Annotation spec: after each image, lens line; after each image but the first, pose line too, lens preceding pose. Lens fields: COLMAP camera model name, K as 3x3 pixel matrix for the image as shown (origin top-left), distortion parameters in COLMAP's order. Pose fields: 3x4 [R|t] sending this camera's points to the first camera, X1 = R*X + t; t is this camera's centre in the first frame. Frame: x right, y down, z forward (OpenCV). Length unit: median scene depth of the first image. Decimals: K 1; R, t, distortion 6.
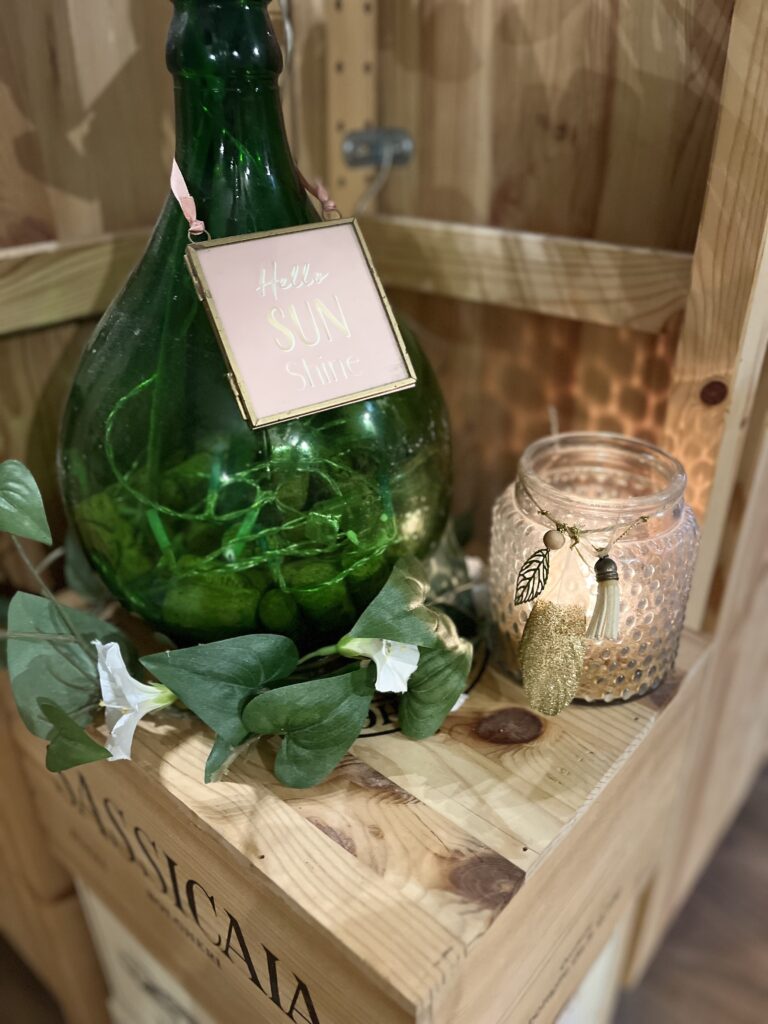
lens RADIAL K [[792.8, 0, 384.0], [0, 792.8, 512.0], [0, 0, 1]] dist [0.062673, -0.082923]
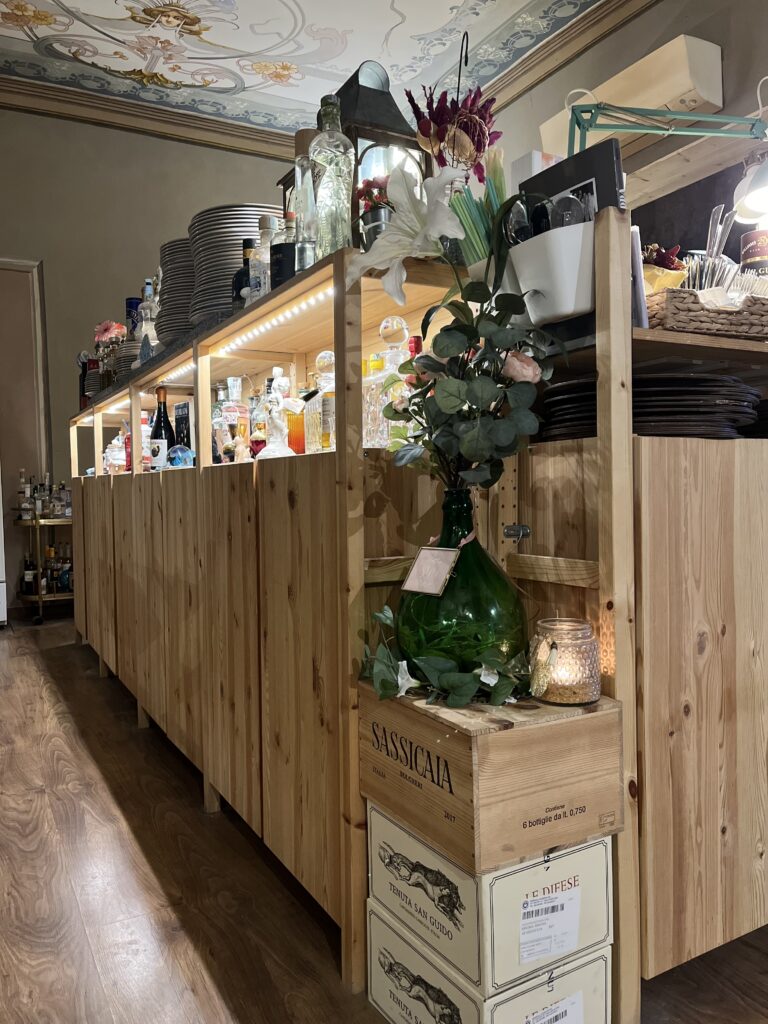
lens RADIAL K [[792.8, 0, 384.0], [0, 792.8, 512.0], [0, 0, 1]] dist [0.062673, -0.082923]
pose [[0.938757, 0.004801, -0.344546, 0.588520], [-0.162080, 0.888536, -0.429225, 0.860811], [0.304081, 0.458782, 0.834898, -1.703912]]
